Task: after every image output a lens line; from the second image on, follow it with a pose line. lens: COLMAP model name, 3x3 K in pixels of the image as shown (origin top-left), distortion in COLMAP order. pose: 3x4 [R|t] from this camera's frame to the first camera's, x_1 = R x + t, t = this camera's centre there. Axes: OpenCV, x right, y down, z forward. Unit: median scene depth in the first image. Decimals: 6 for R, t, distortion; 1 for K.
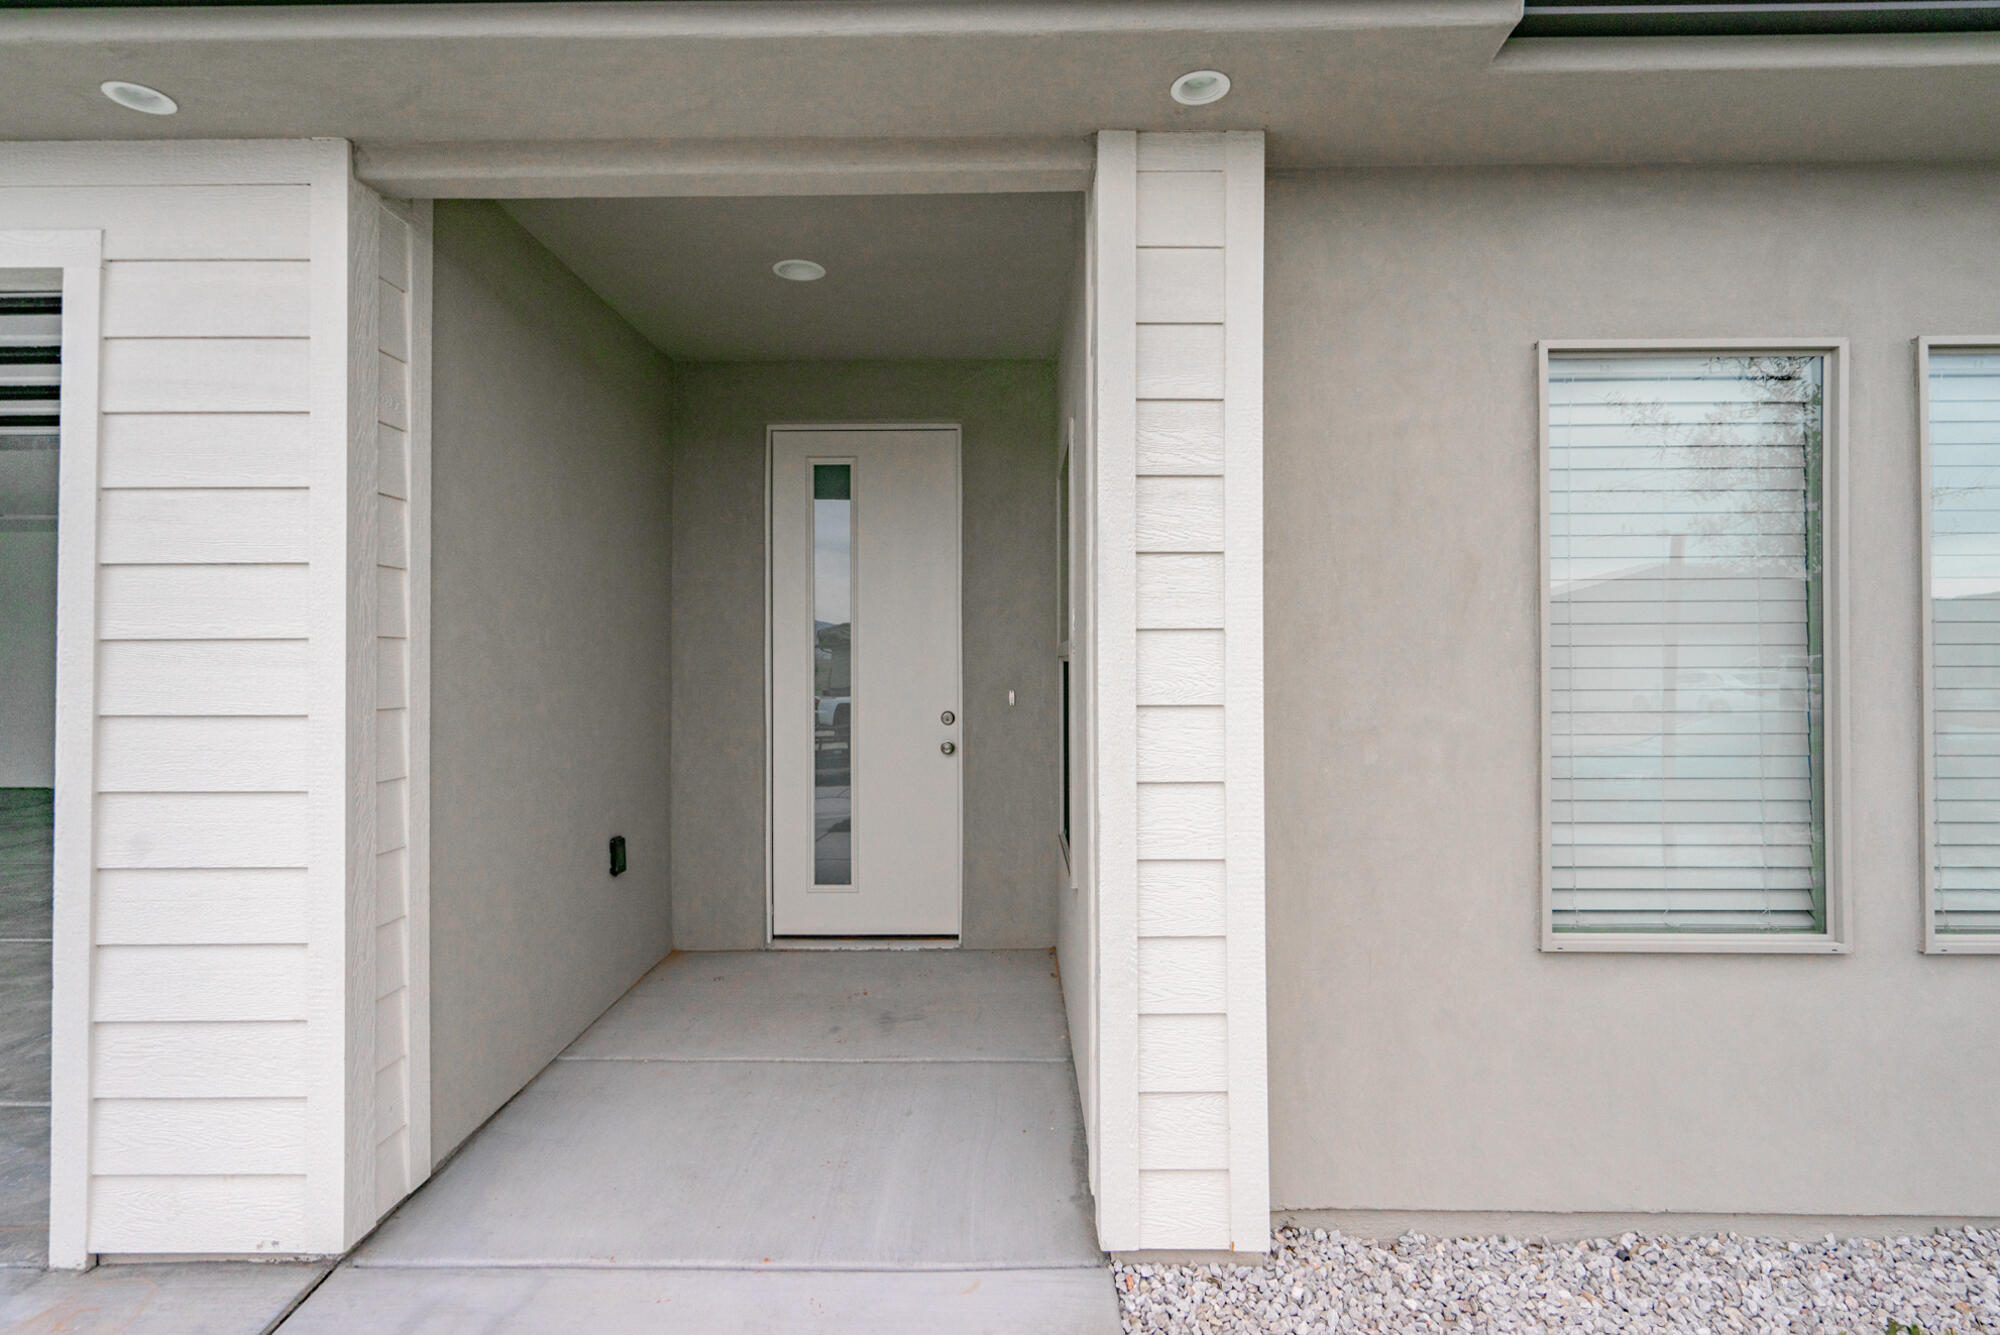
lens RADIAL K [[963.2, 0, 994.4], [0, 963.2, 646.4], [0, 0, 1]] dist [-0.001087, -0.000112]
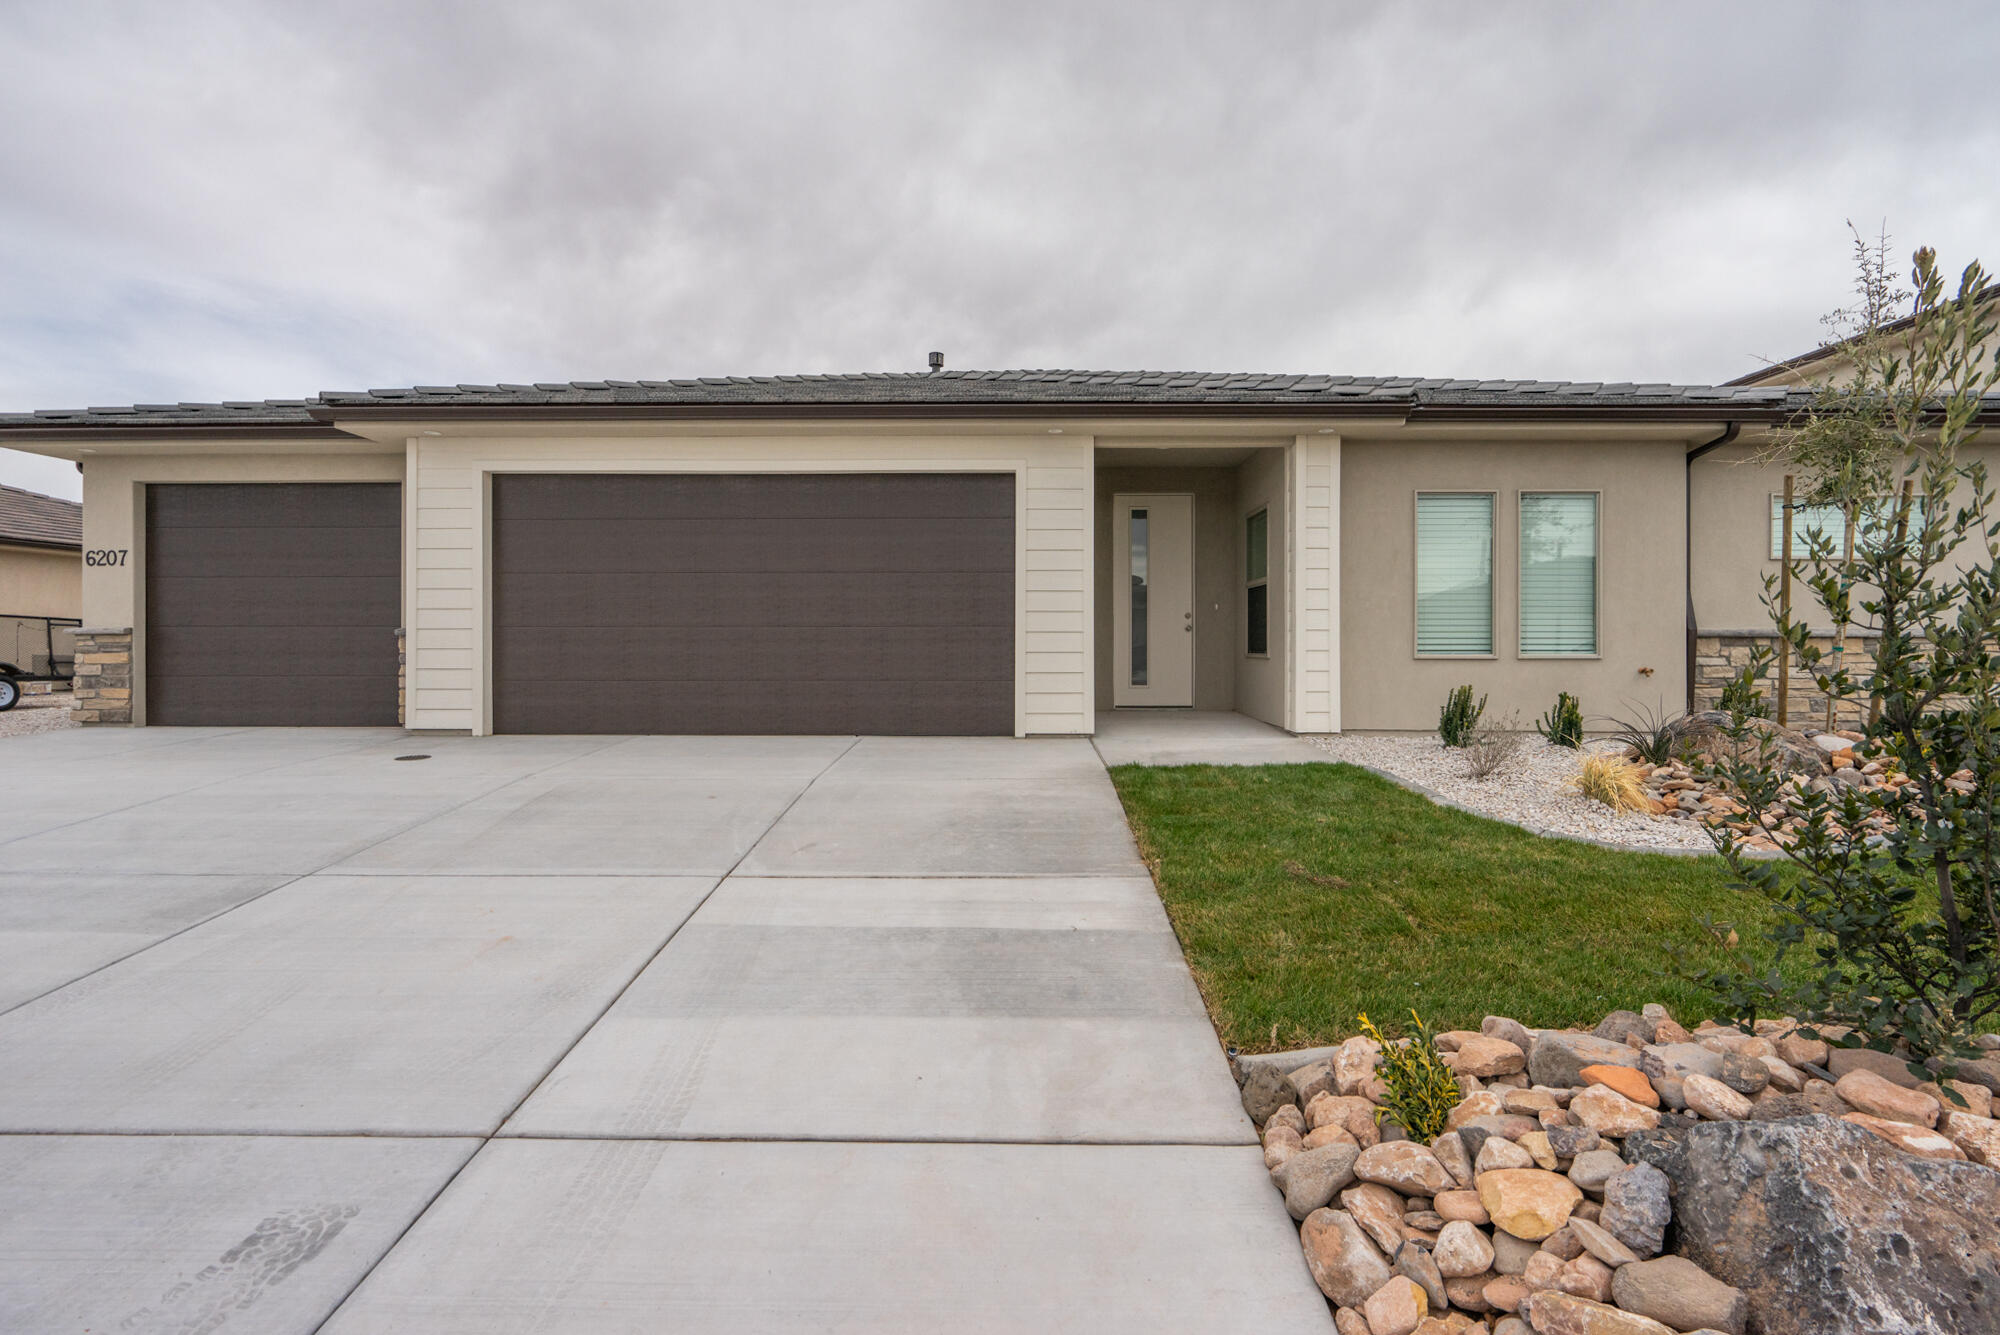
lens RADIAL K [[893.8, 0, 1004.0], [0, 893.8, 640.2], [0, 0, 1]] dist [-0.000779, 0.000028]
pose [[0.999993, 0.003551, 0.001072, -0.931796], [-0.003559, 0.999963, 0.007820, 0.217303], [-0.001045, -0.007823, 0.999969, -2.248019]]
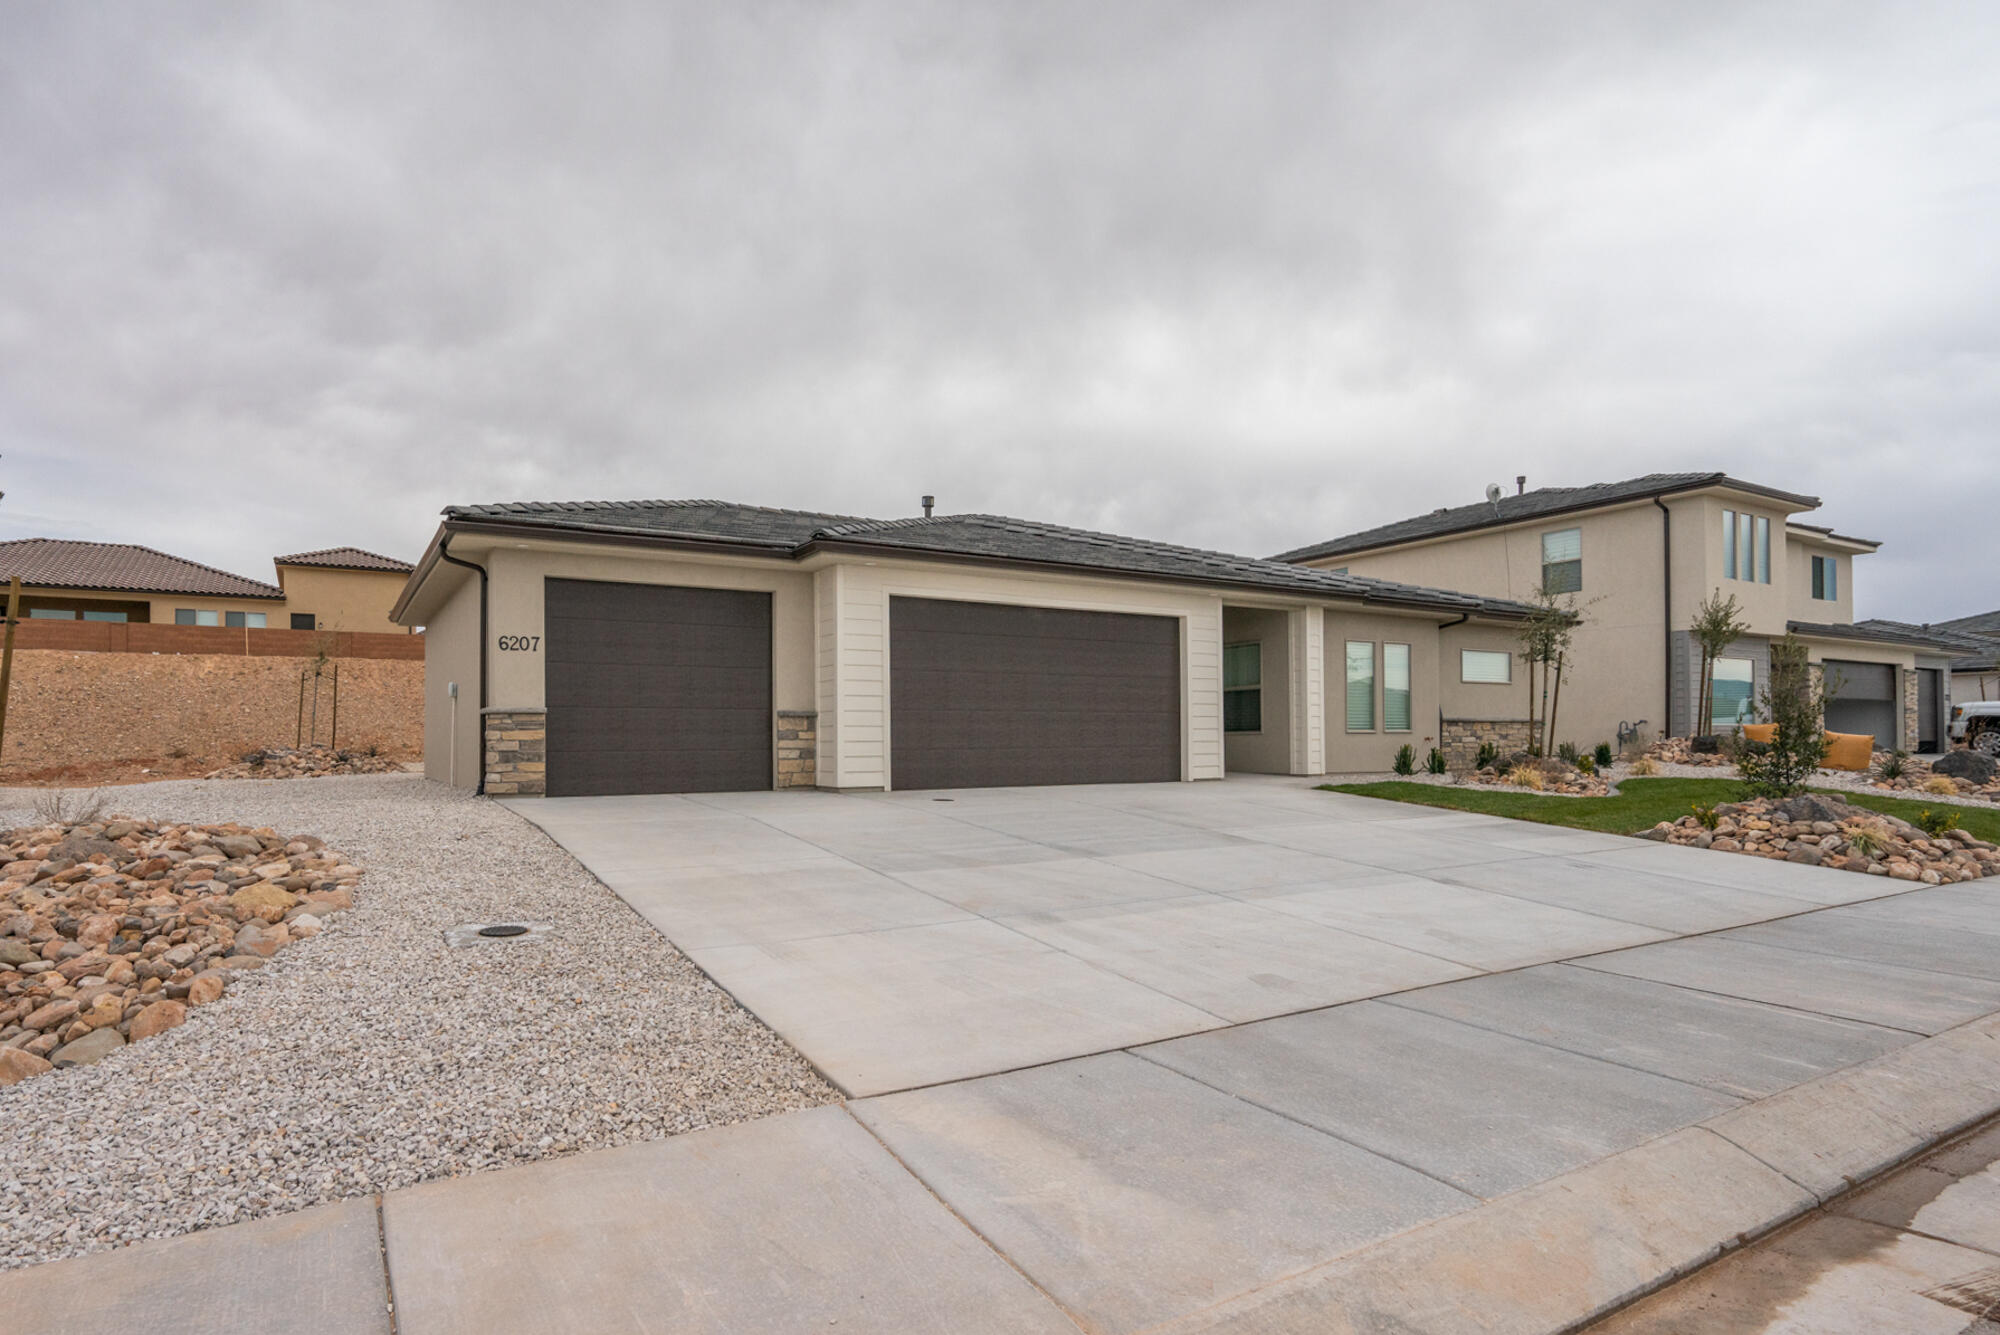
lens RADIAL K [[1062.0, 0, 950.0], [0, 1062.0, 760.2], [0, 0, 1]] dist [-0.000996, -0.000314]
pose [[0.855210, -0.010972, 0.518165, -5.160506], [-0.001456, 0.999721, 0.023572, 0.323380], [-0.518279, -0.020913, 0.854956, -3.569452]]
